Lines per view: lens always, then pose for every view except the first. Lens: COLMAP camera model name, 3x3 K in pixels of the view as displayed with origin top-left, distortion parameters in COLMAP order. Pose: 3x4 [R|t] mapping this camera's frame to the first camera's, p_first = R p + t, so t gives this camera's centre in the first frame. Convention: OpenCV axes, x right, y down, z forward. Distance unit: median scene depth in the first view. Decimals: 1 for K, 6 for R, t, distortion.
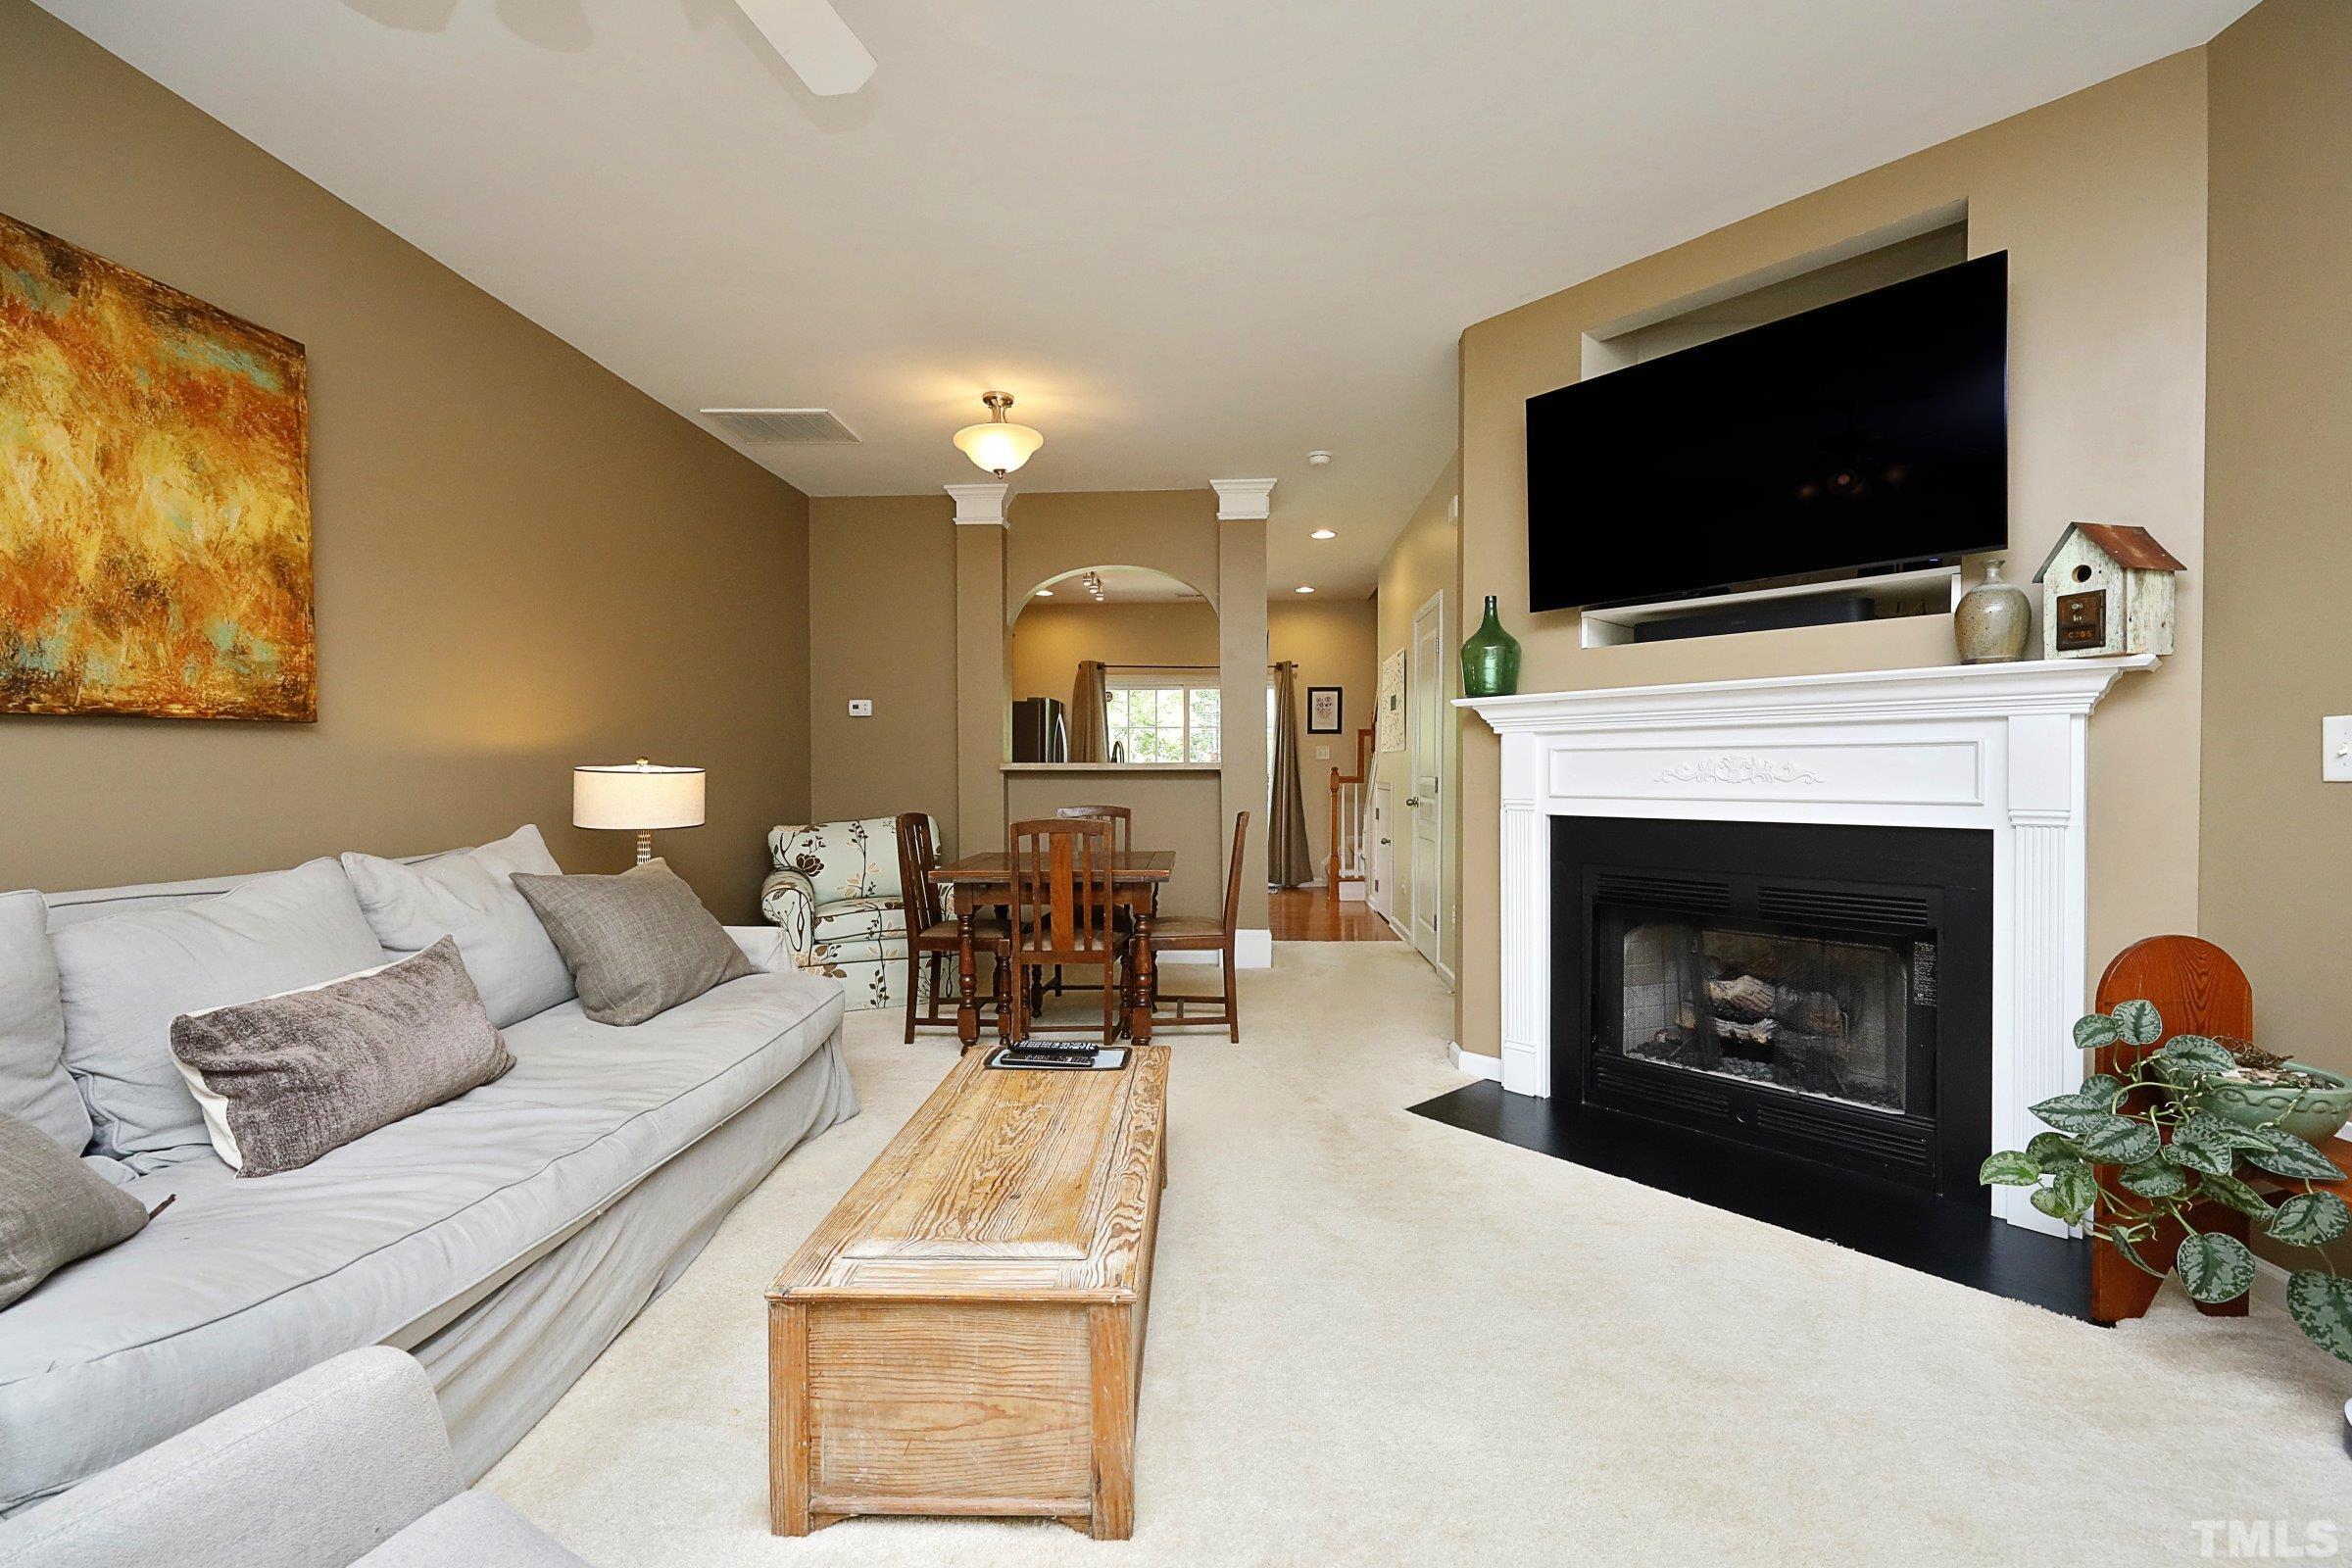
lens RADIAL K [[987.9, 0, 1182.0], [0, 987.9, 790.3], [0, 0, 1]] dist [0.001301, 0.000308]
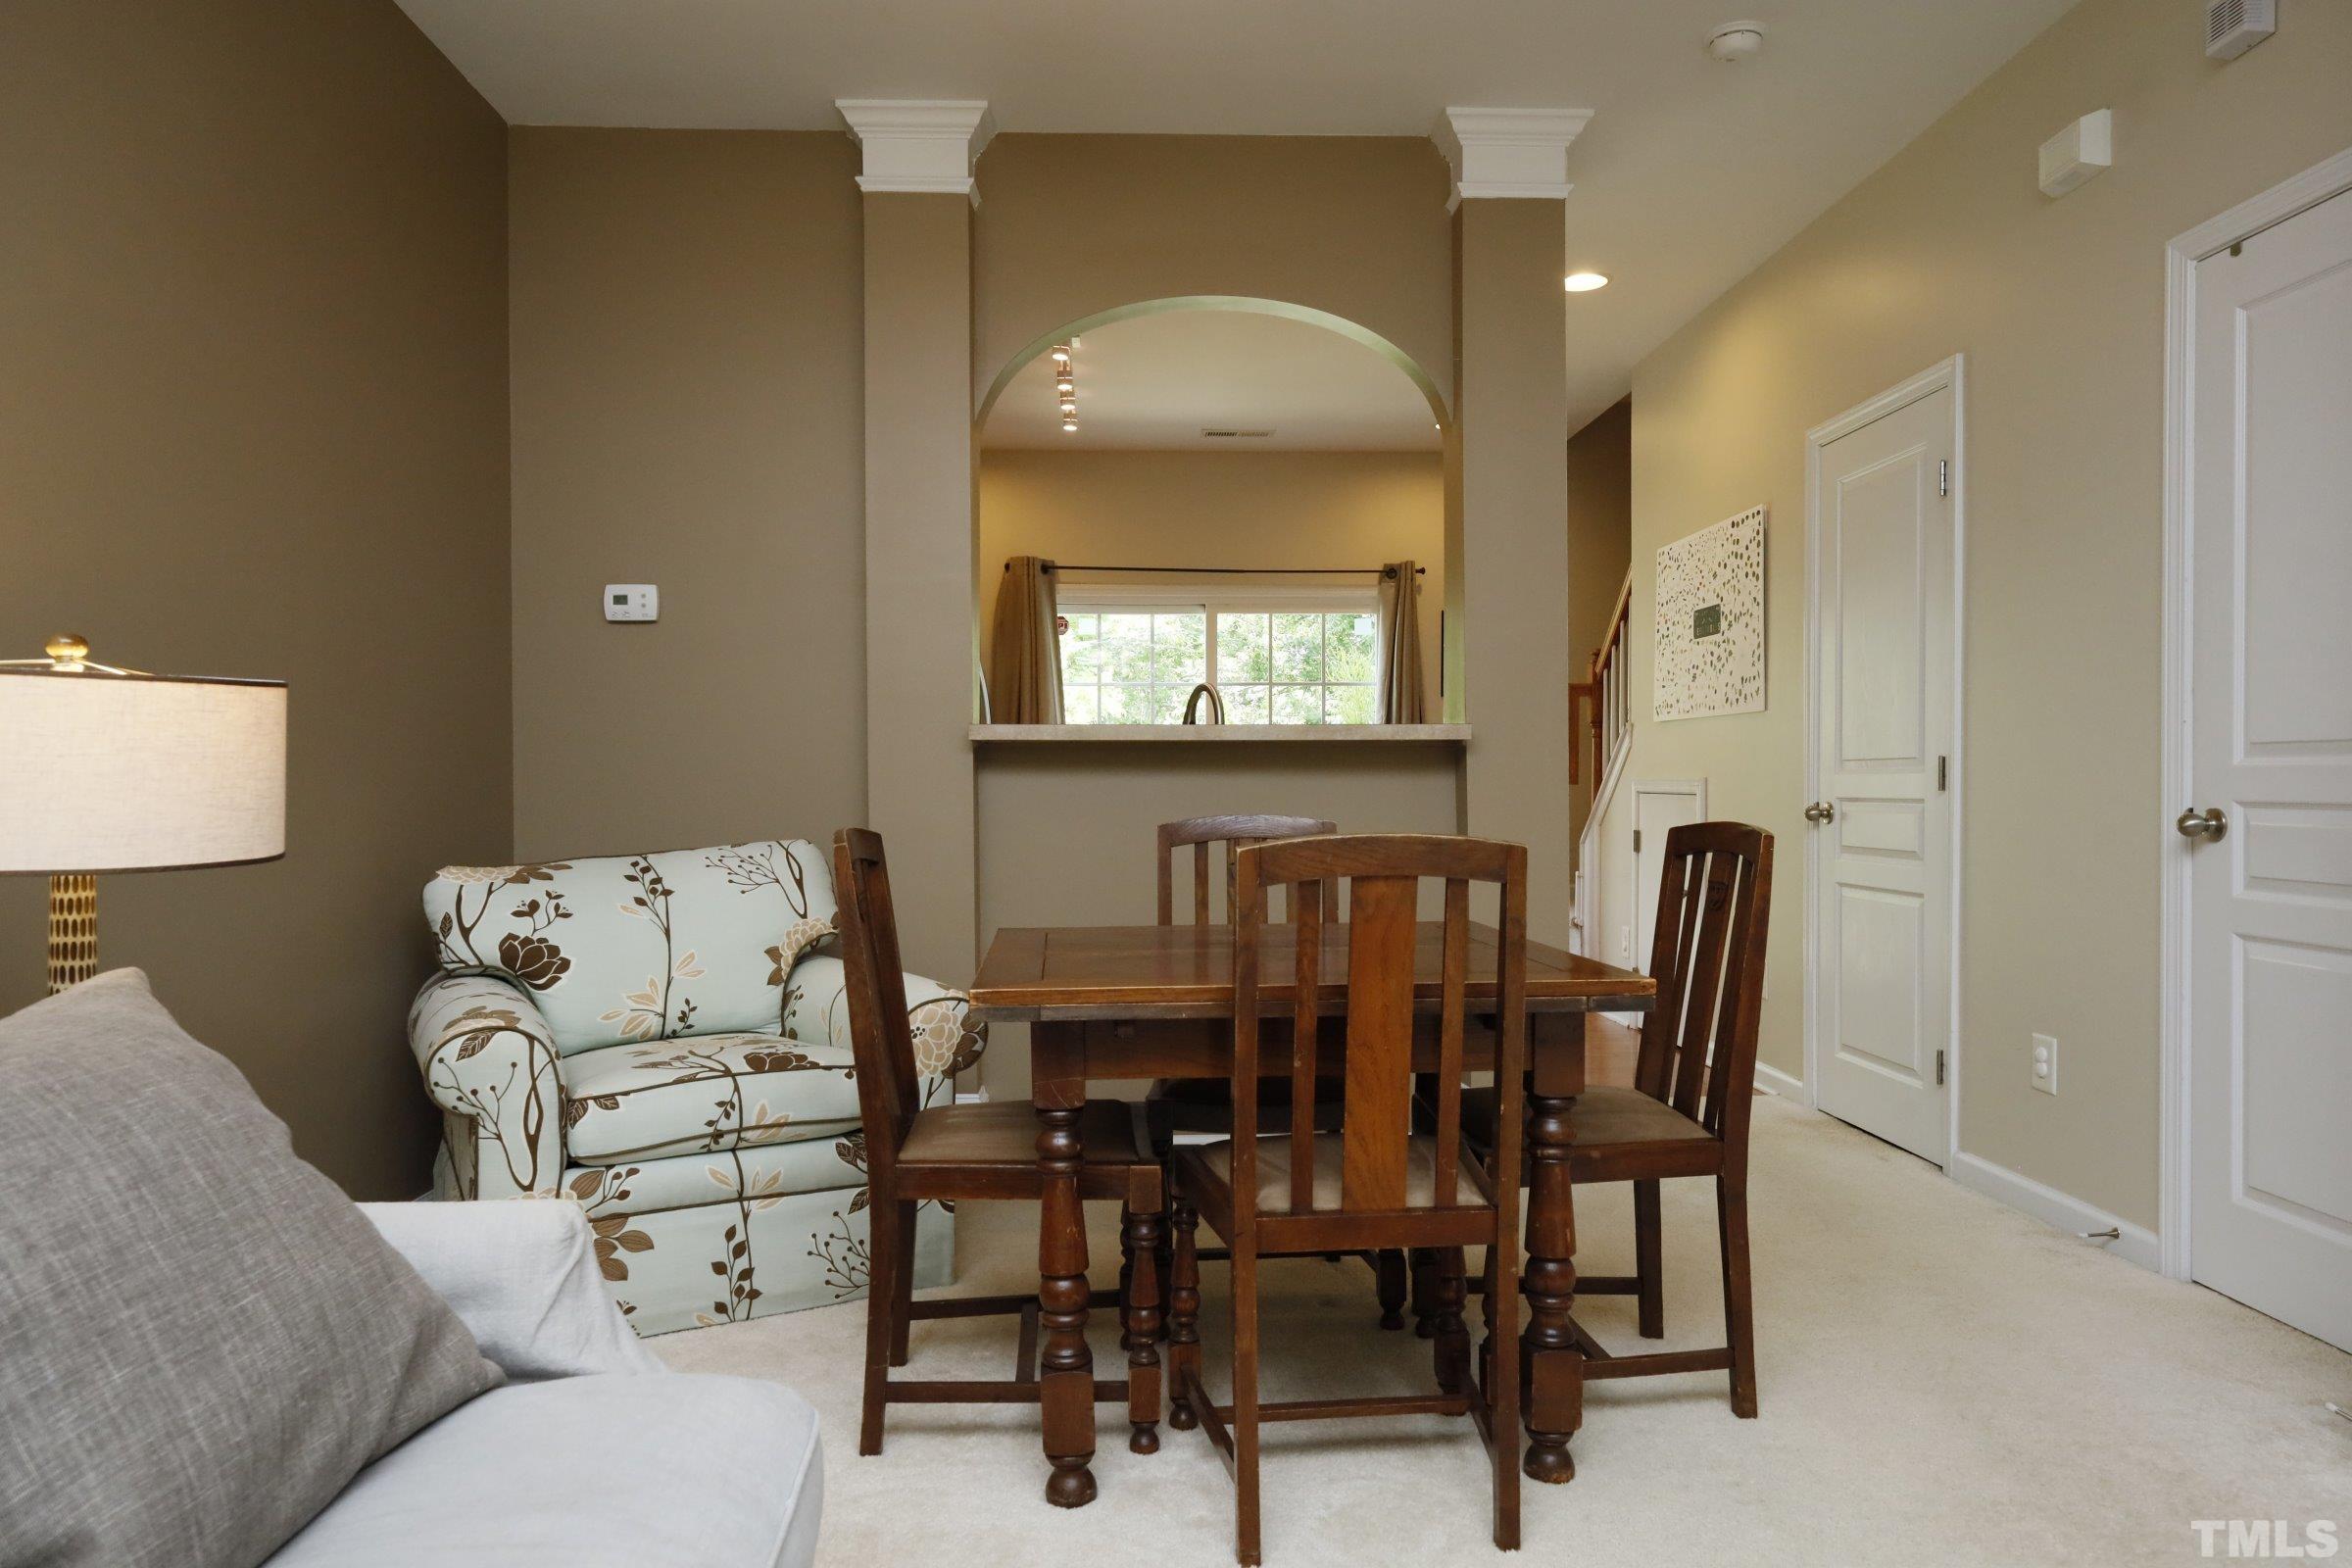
lens RADIAL K [[1534.3, 0, 1232.2], [0, 1534.3, 813.0], [0, 0, 1]] dist [0.020292, -0.000933]
pose [[0.991875, 0.000170, 0.127213, -0.171245], [0.000072, 0.999998, -0.001898, 0.014995], [-0.127213, 0.001892, 0.991874, 0.327851]]
